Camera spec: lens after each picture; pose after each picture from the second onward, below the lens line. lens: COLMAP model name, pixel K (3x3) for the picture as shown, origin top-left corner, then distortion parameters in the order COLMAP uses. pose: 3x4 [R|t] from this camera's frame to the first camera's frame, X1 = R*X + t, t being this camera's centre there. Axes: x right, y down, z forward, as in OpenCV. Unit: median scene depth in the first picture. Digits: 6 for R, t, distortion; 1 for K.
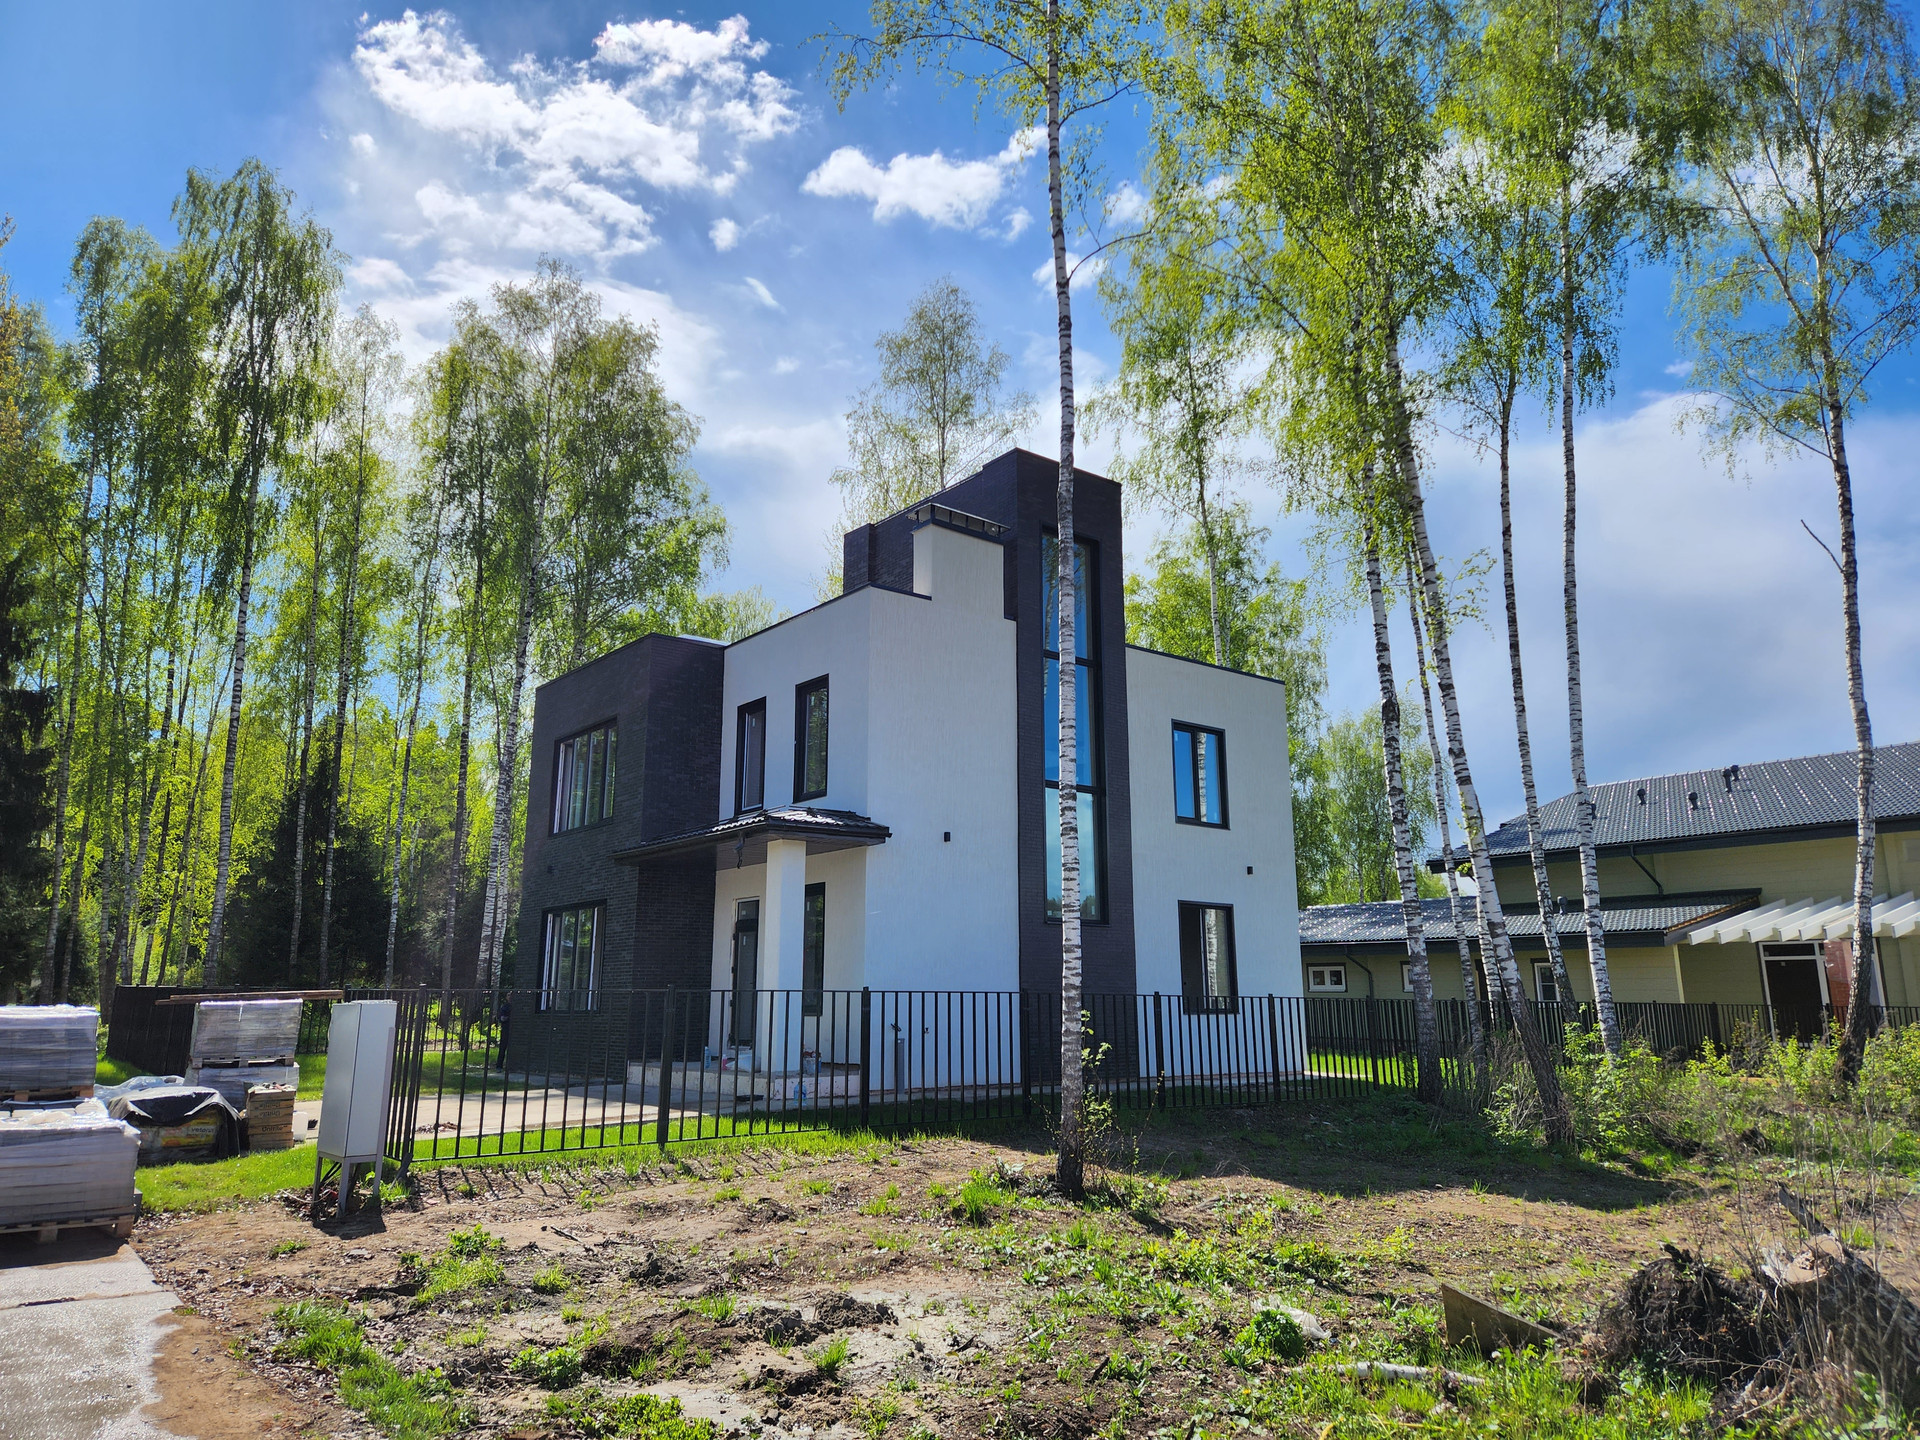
lens RADIAL K [[1284.8, 0, 960.0], [0, 1284.8, 720.0], [0, 0, 1]] dist [0.003069, 0.002178]
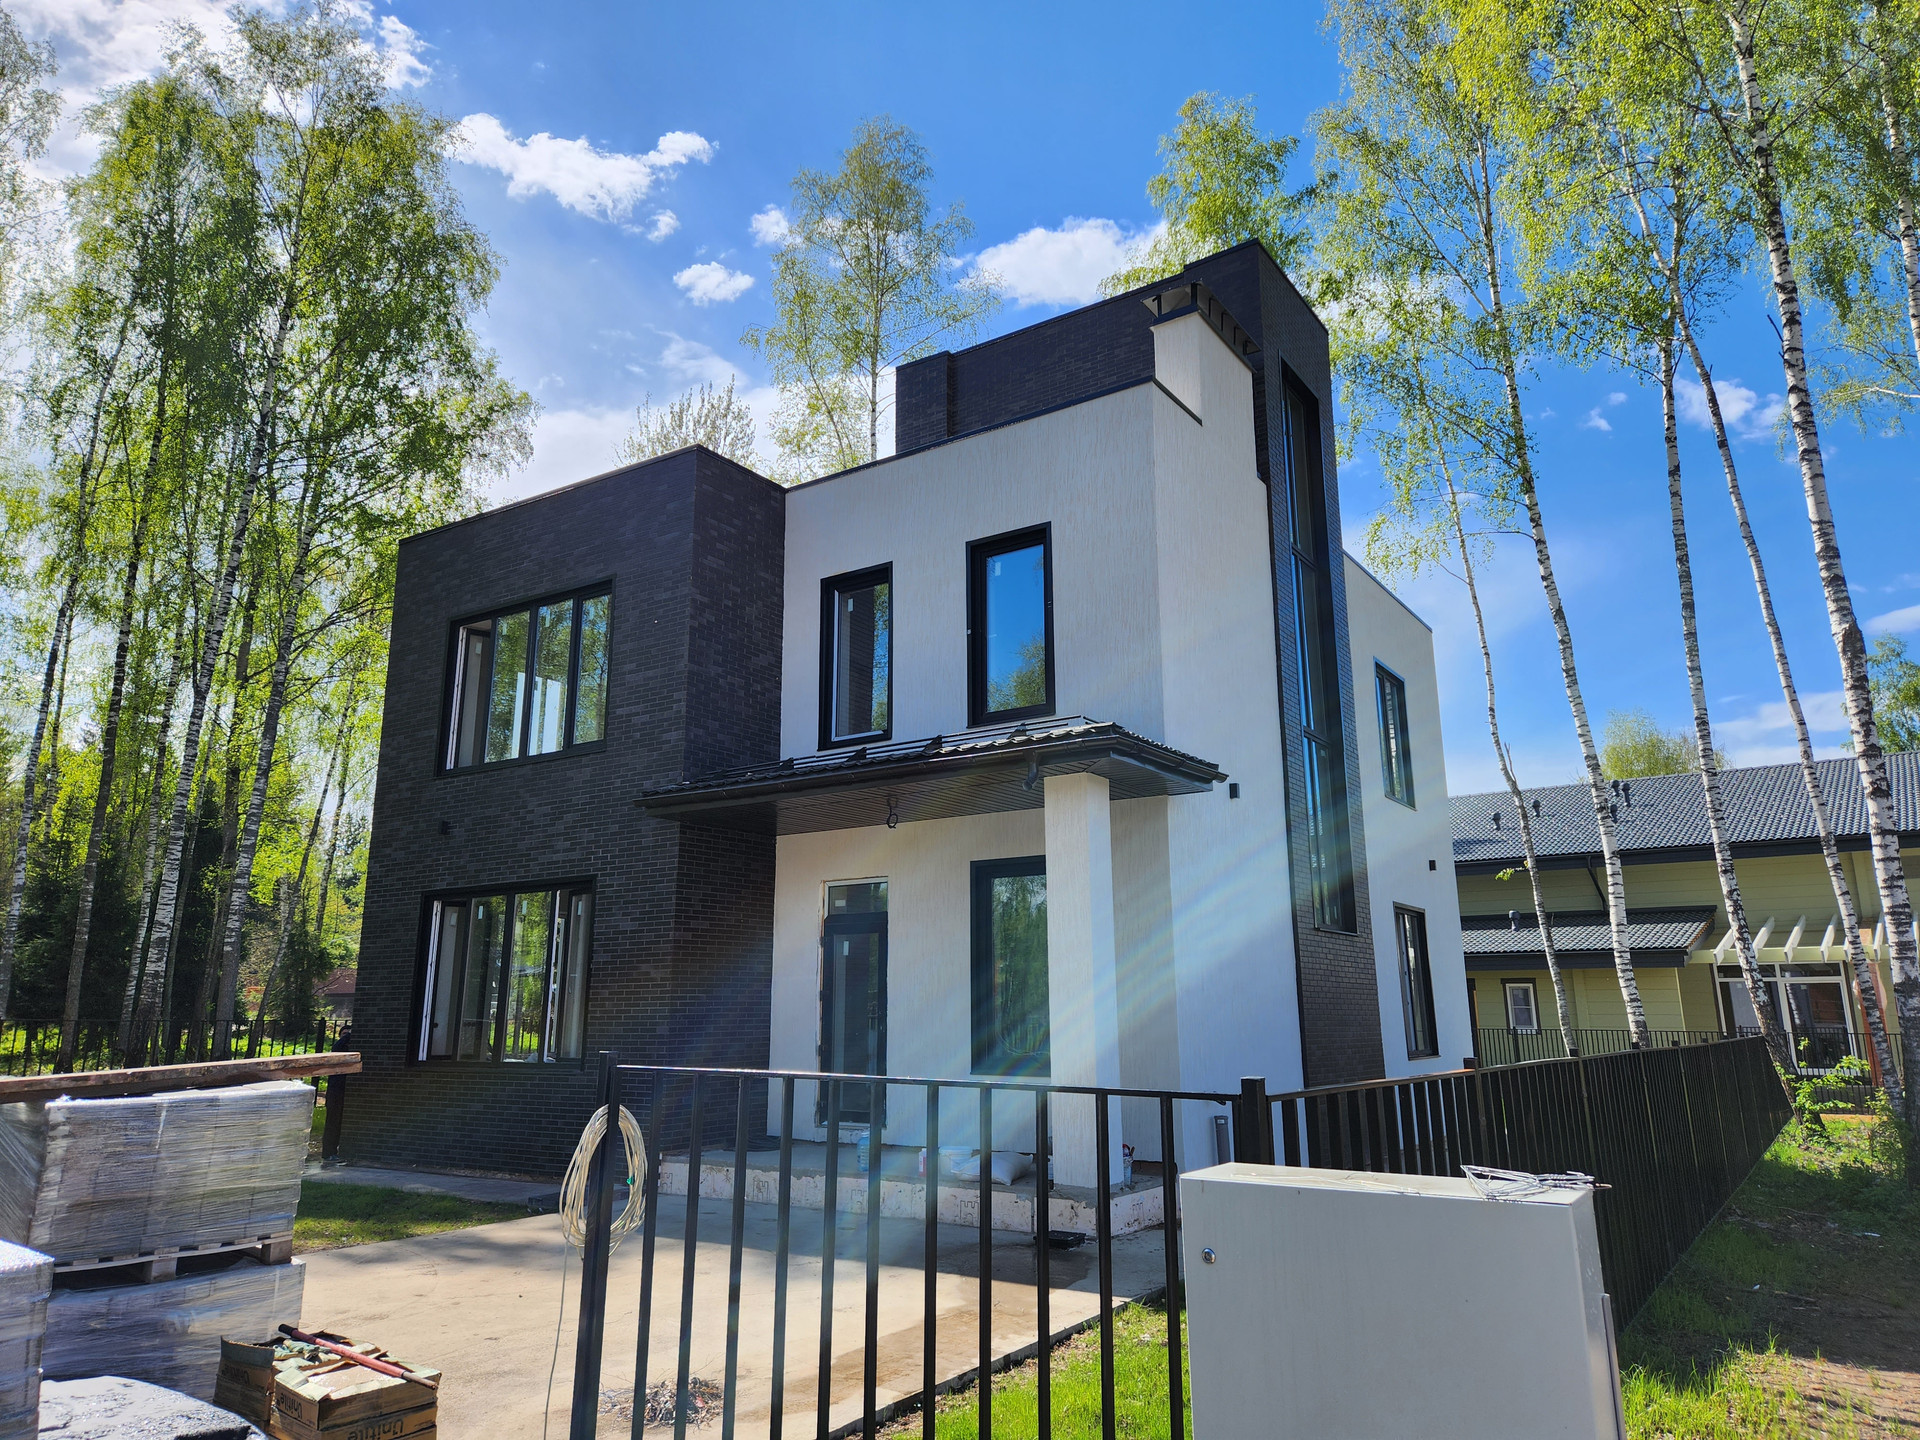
lens RADIAL K [[1264.6, 0, 960.0], [0, 1264.6, 720.0], [0, 0, 1]] dist [0.030649, -0.001912]
pose [[0.956333, 0.062430, 0.285535, -0.282408], [-0.059605, 0.998049, -0.018582, 0.066979], [-0.286138, 0.000751, 0.958188, 0.382041]]
